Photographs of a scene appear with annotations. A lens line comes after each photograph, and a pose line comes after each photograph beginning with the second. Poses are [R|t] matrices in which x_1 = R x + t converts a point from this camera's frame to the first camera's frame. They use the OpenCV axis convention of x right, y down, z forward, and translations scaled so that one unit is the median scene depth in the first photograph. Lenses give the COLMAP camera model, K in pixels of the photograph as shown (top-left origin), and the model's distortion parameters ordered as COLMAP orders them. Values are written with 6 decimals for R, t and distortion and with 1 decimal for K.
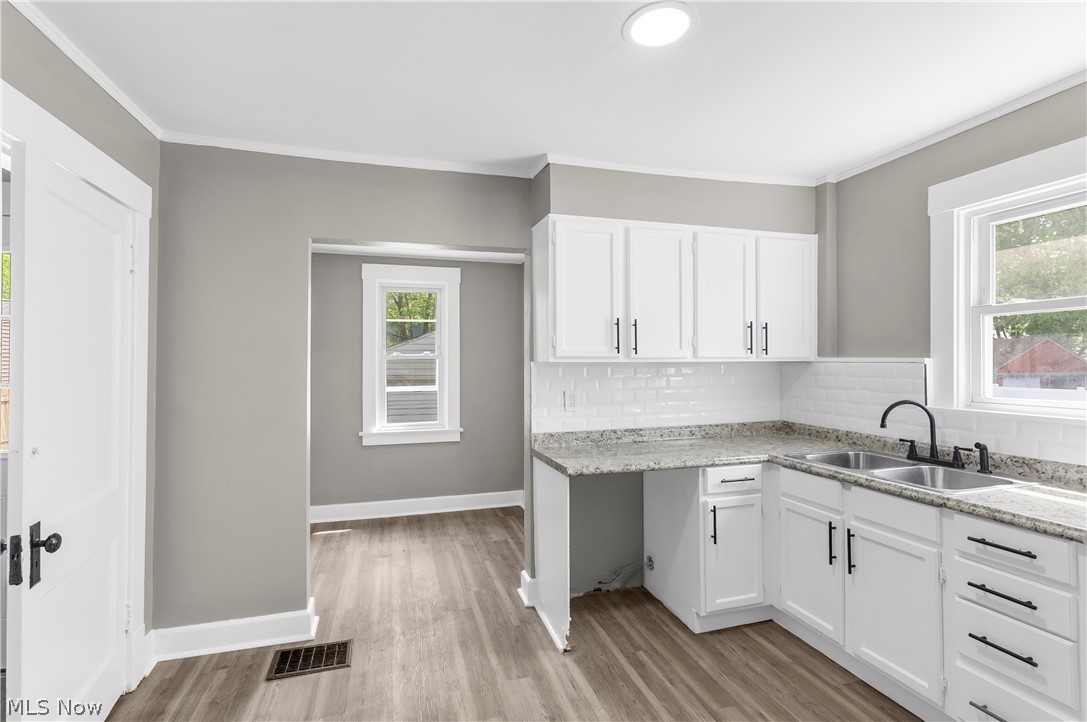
lens RADIAL K [[523.6, 0, 539.7], [0, 523.6, 360.3], [0, 0, 1]] dist [0.001526, 0.001019]
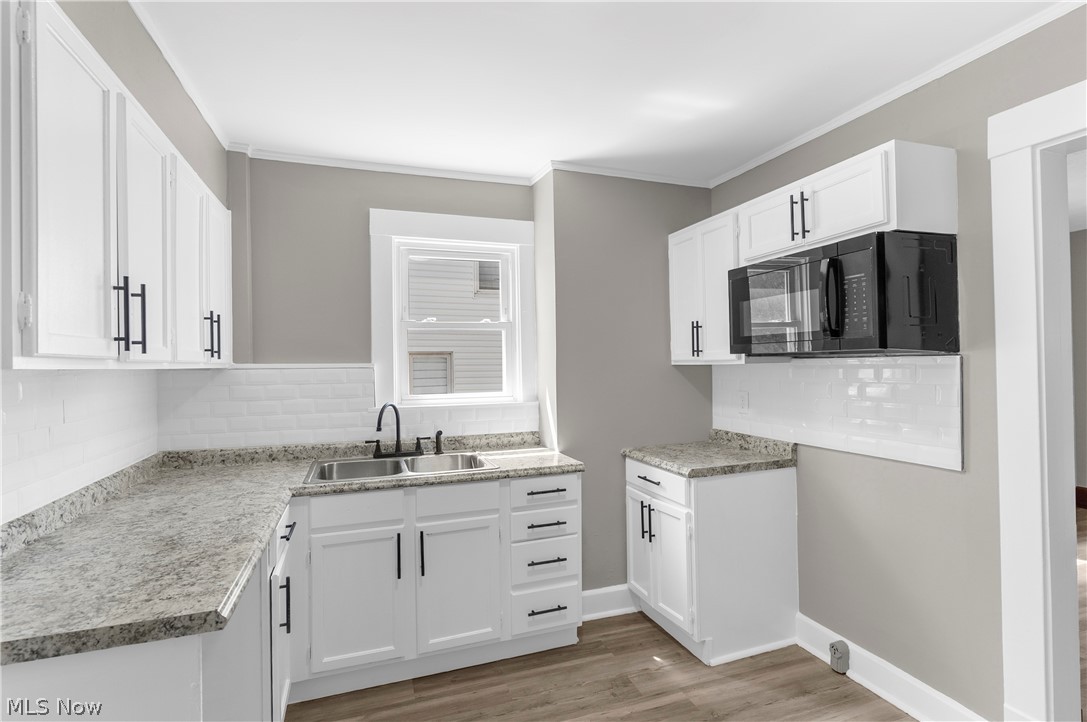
lens RADIAL K [[523.6, 0, 545.6], [0, 523.6, 361.5], [0, 0, 1]] dist [0.001526, 0.001019]
pose [[-0.054883, 0.010642, 0.998436, -0.395187], [0.009755, 0.999901, -0.010122, 0.006132], [-0.998445, 0.009184, -0.054981, 0.741806]]
